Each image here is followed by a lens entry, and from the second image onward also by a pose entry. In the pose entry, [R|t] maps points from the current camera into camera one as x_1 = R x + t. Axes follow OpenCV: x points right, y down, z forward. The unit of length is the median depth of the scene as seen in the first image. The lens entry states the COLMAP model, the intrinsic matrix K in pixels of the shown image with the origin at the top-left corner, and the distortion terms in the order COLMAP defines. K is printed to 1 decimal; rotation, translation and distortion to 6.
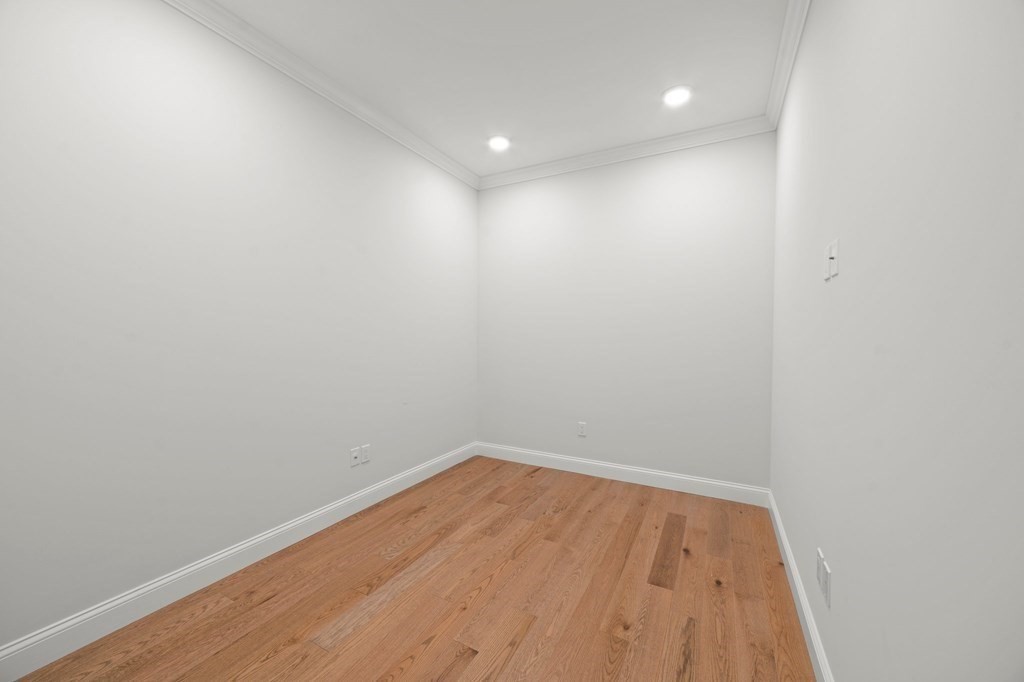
lens RADIAL K [[384.1, 0, 514.8], [0, 384.1, 331.3], [0, 0, 1]] dist [-0.000818, 0.000528]
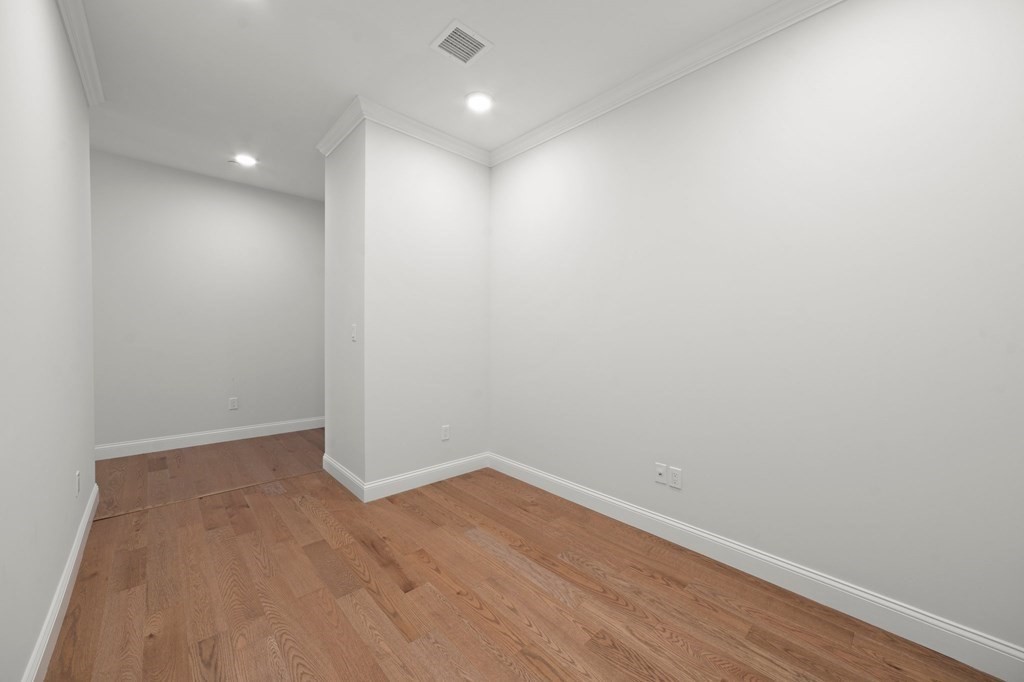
lens RADIAL K [[384.1, 0, 514.8], [0, 384.1, 331.3], [0, 0, 1]] dist [-0.000818, 0.000528]
pose [[-0.317824, -0.005217, -0.948135, 0.660894], [0.001259, 0.999982, -0.005924, 0.002804], [0.948149, -0.003076, -0.317812, 1.183602]]
